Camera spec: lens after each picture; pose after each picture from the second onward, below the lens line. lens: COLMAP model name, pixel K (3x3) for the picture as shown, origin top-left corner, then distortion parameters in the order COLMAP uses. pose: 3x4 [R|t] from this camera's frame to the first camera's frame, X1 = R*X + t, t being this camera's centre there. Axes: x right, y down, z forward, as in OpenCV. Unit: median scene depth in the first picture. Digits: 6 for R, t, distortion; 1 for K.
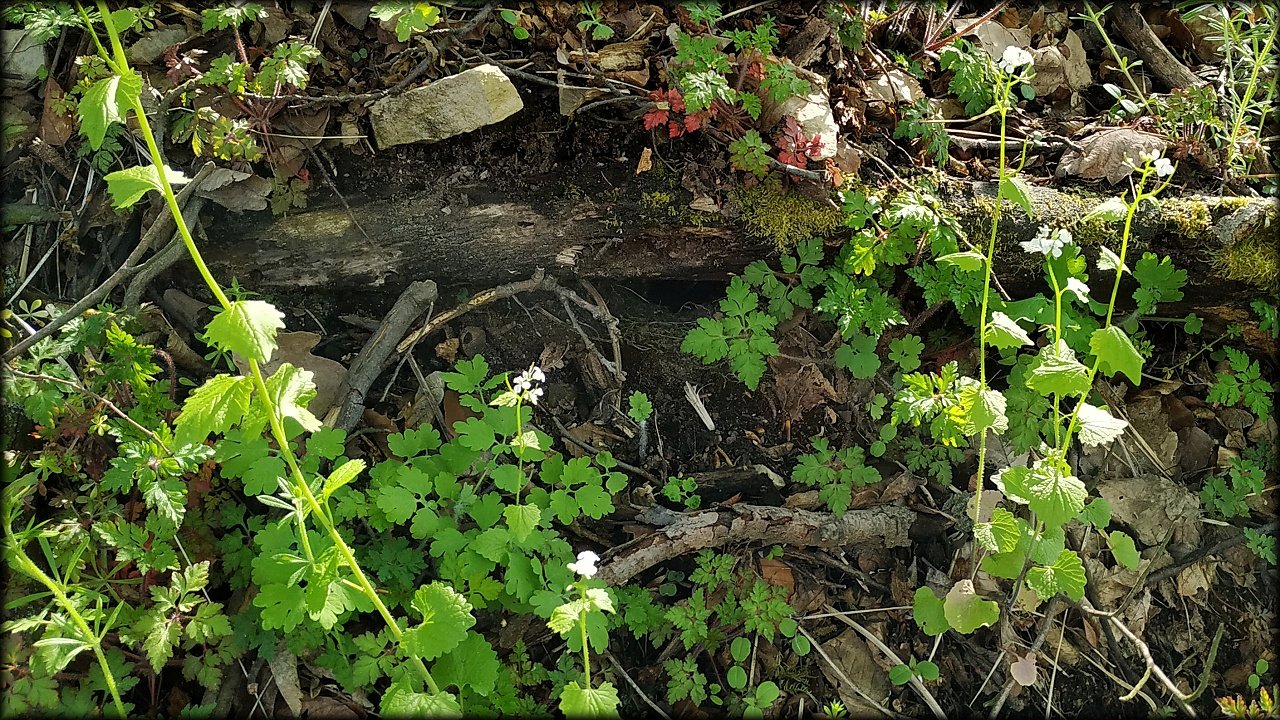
lens RADIAL K [[1180.8, 0, 640.0], [0, 1180.8, 360.0], [0, 0, 1]] dist [0.052469, -0.308384]
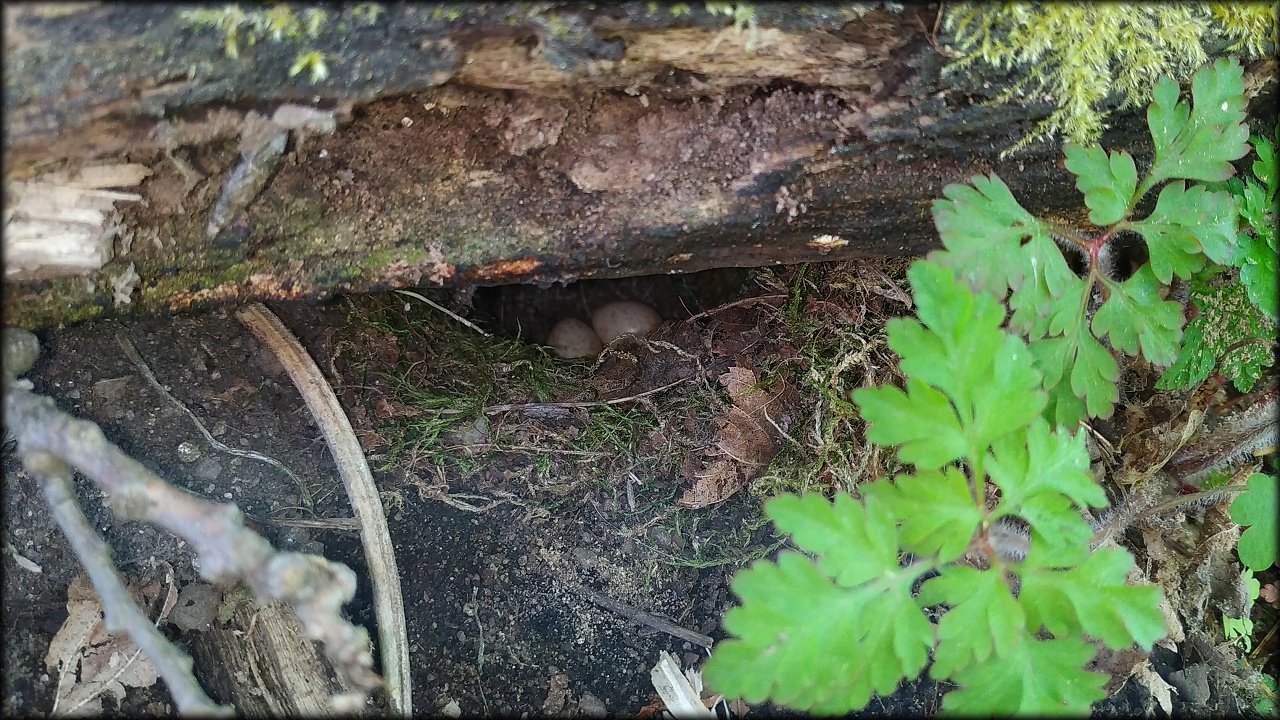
lens RADIAL K [[1180.8, 0, 640.0], [0, 1180.8, 360.0], [0, 0, 1]] dist [0.052469, -0.308384]
pose [[0.982760, -0.094105, 0.159145, -0.000998], [0.079912, 0.992420, 0.093358, -0.075491], [-0.166724, -0.079030, 0.982831, 0.785223]]
